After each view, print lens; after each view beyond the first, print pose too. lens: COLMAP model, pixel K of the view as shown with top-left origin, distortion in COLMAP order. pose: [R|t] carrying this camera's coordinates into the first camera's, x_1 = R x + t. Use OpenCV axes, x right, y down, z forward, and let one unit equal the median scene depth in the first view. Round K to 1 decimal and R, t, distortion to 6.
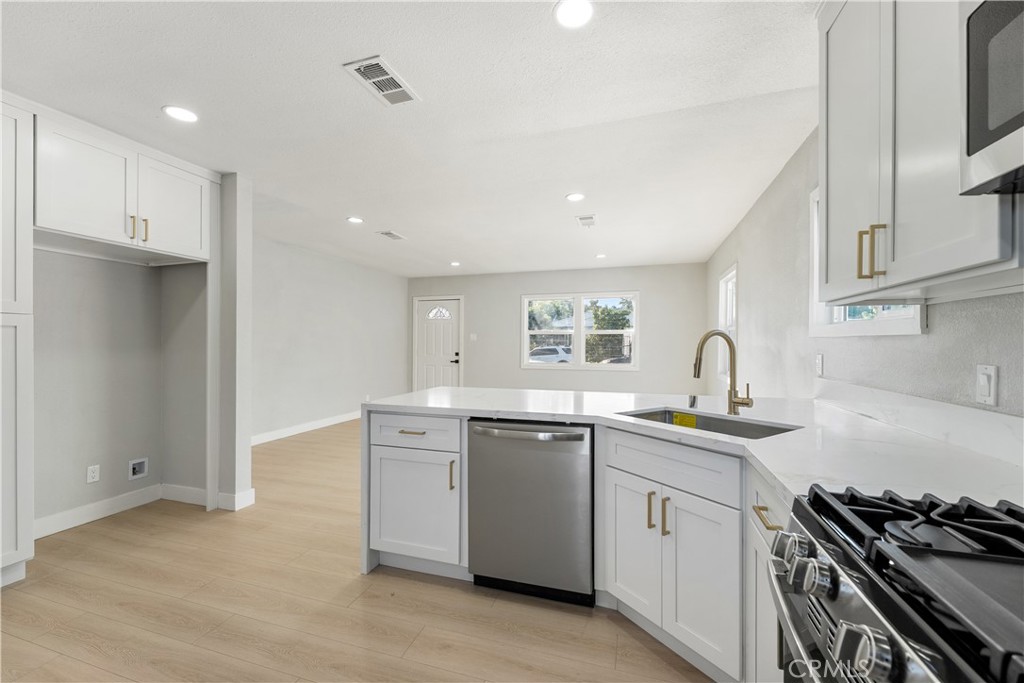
lens RADIAL K [[411.8, 0, 512.0], [0, 411.8, 341.5], [0, 0, 1]] dist [-0.000045, 0.000014]
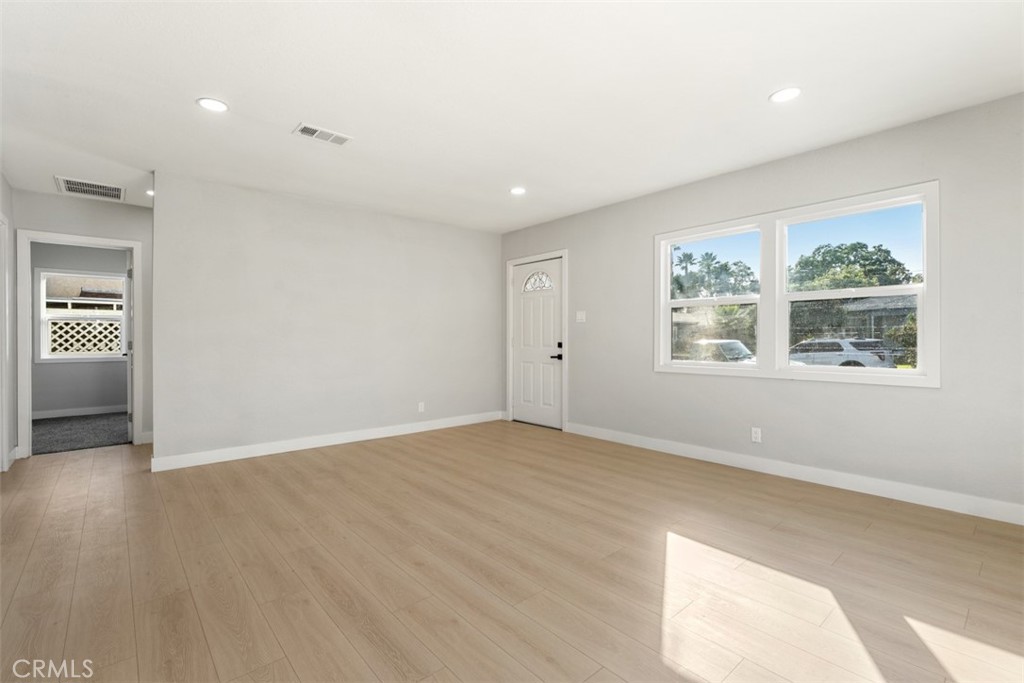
lens RADIAL K [[456.9, 0, 509.7], [0, 456.9, 340.0], [0, 0, 1]] dist [0.000252, 0.000378]
pose [[0.846550, -0.007942, -0.532250, 0.170184], [0.010100, 0.999948, 0.001143, 0.021394], [0.532213, -0.006343, 0.846587, 0.374498]]
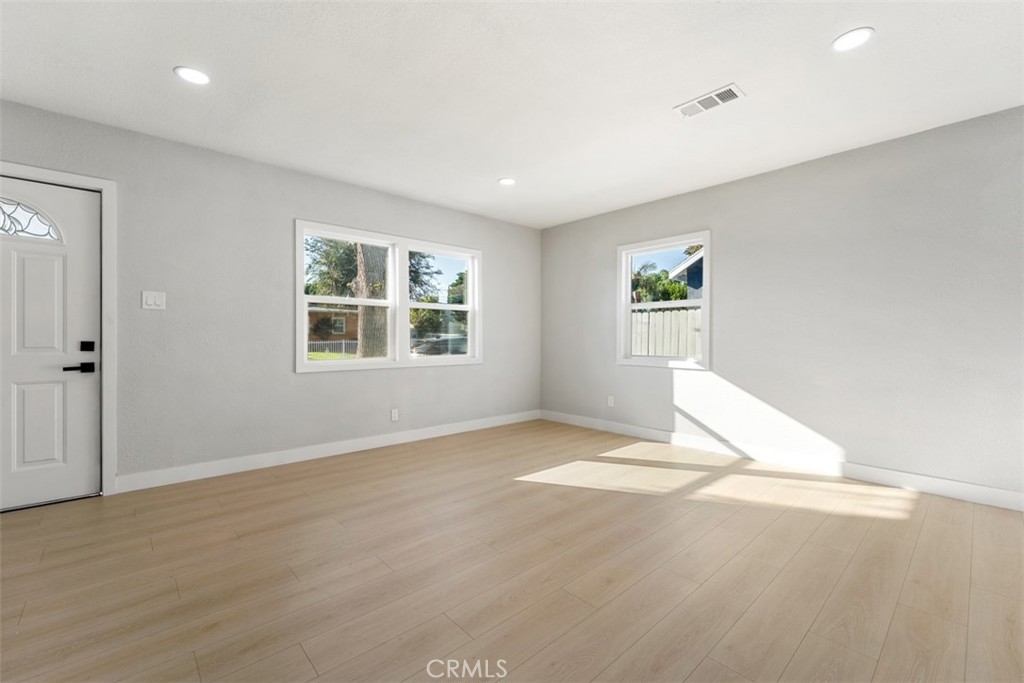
lens RADIAL K [[430.2, 0, 498.9], [0, 430.2, 335.0], [0, 0, 1]] dist [-0.001273, -0.000057]
pose [[0.508152, 0.002368, 0.861264, -0.270953], [-0.003158, 0.999995, -0.000886, 0.020097], [-0.861262, -0.002269, 0.508156, 0.512667]]
